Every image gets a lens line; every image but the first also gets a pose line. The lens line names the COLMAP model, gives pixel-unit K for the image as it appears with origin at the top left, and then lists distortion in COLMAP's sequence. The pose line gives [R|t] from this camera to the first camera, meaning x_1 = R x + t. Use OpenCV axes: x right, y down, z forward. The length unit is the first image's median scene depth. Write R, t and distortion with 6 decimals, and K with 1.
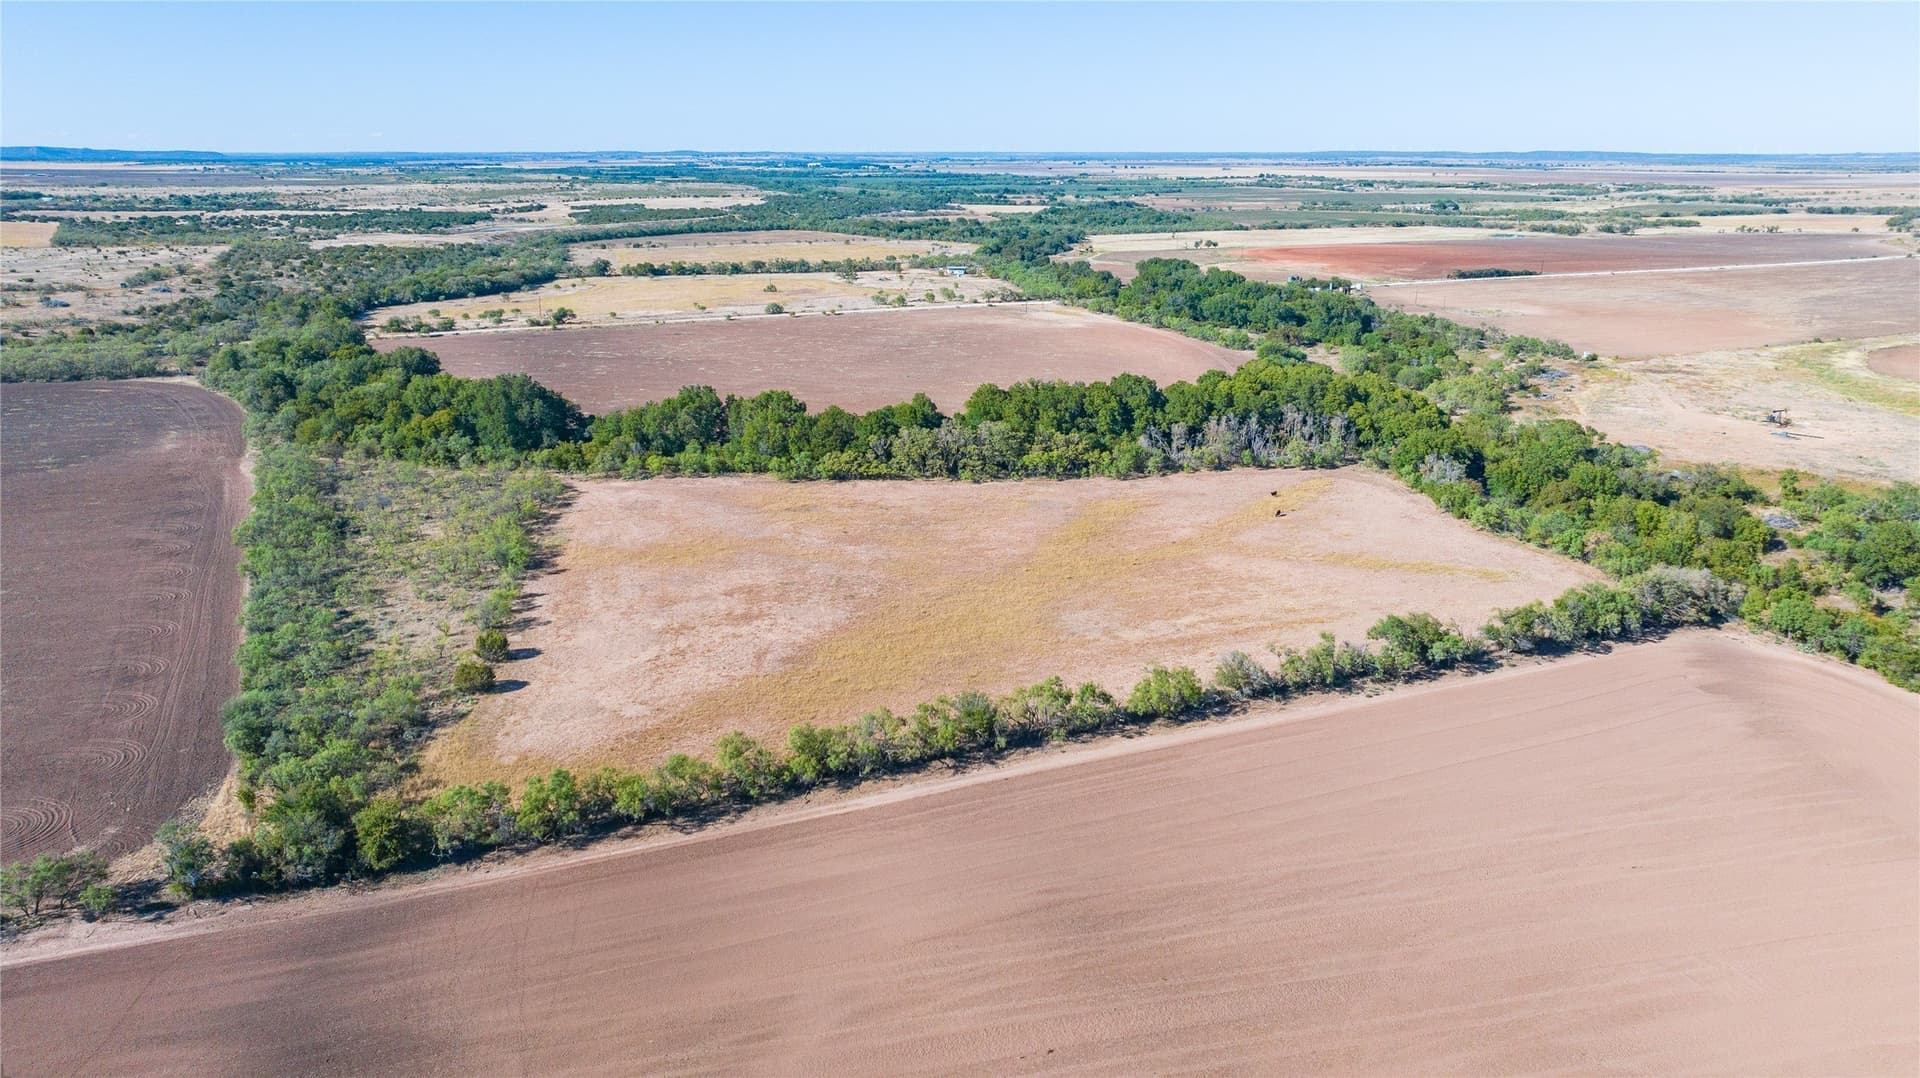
lens RADIAL K [[1383.0, 0, 960.0], [0, 1383.0, 539.0], [0, 0, 1]] dist [-0.015372, 0.002895]
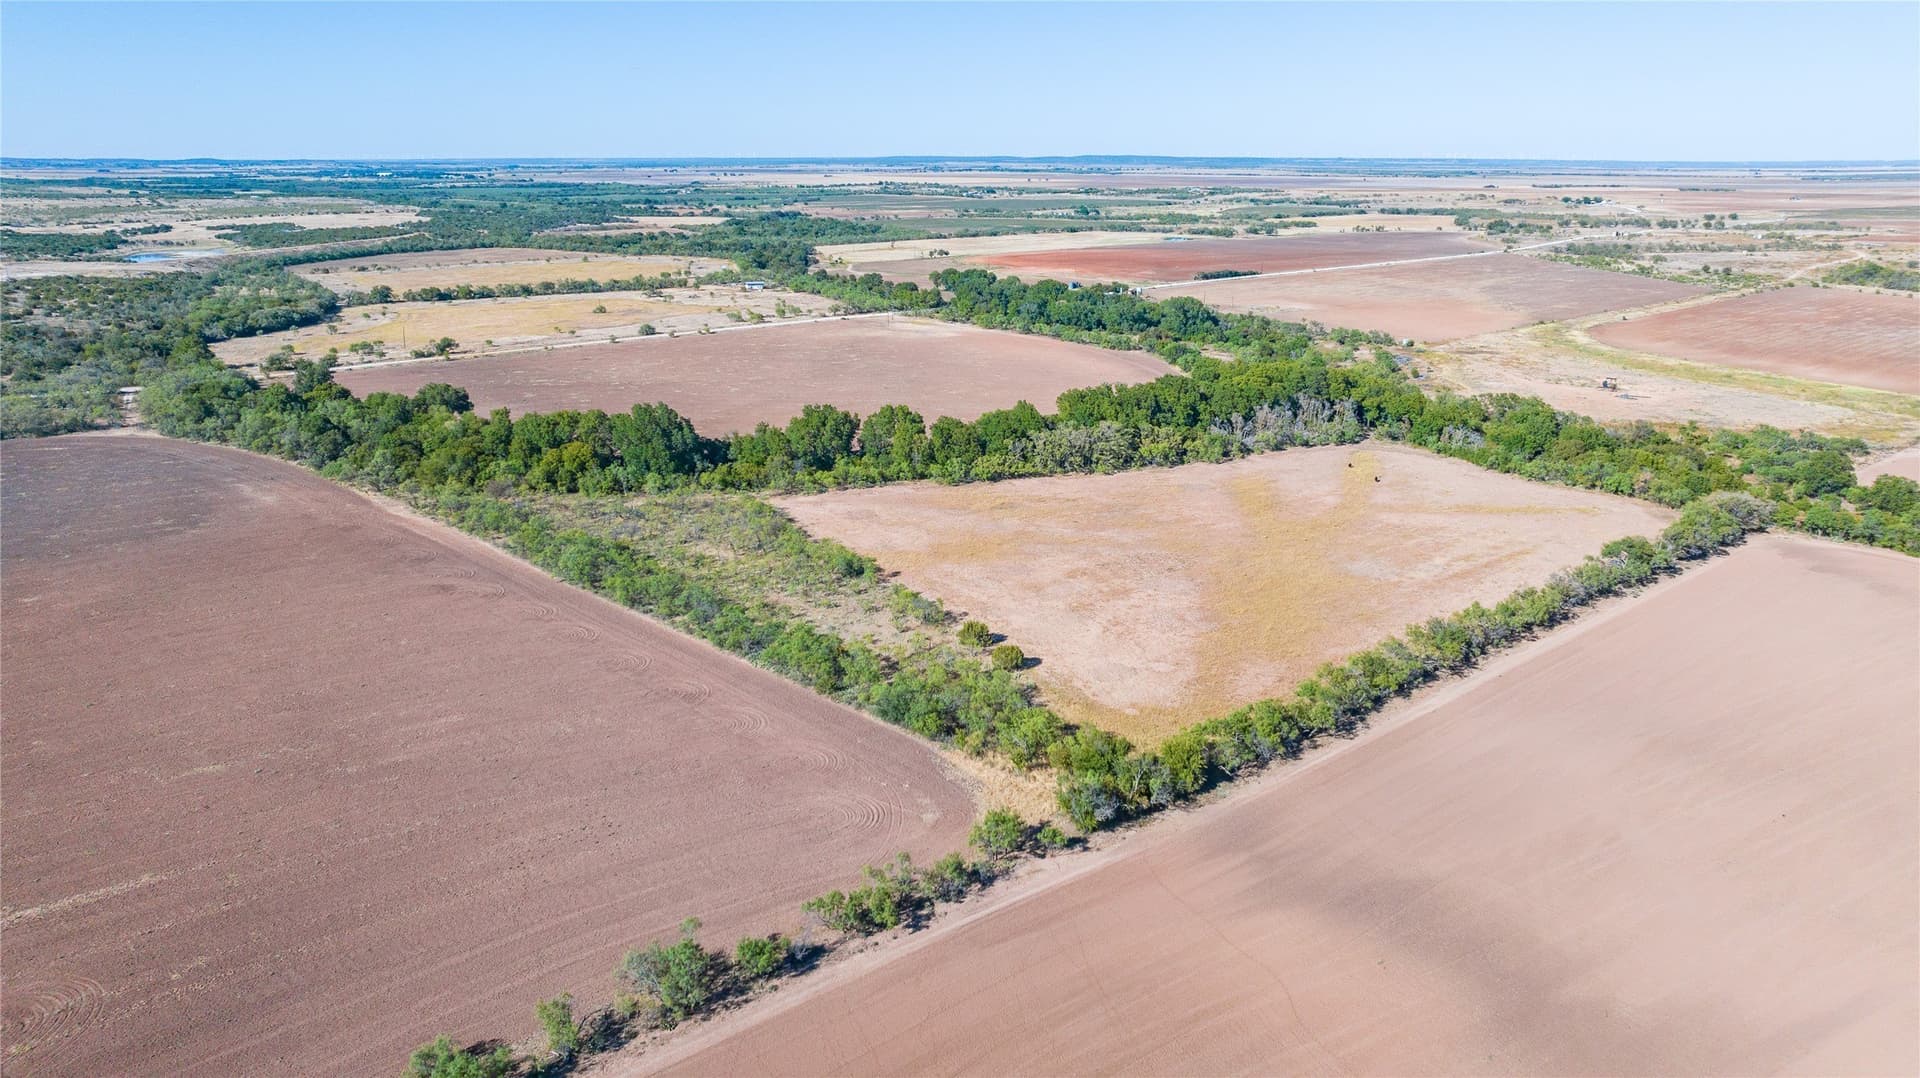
lens RADIAL K [[1383.0, 0, 960.0], [0, 1383.0, 539.0], [0, 0, 1]] dist [-0.015372, 0.002895]
pose [[0.950283, -0.084597, 0.299675, -0.426727], [0.085419, 0.996291, 0.010379, -0.008744], [-0.299441, 0.015735, 0.953985, -0.060368]]
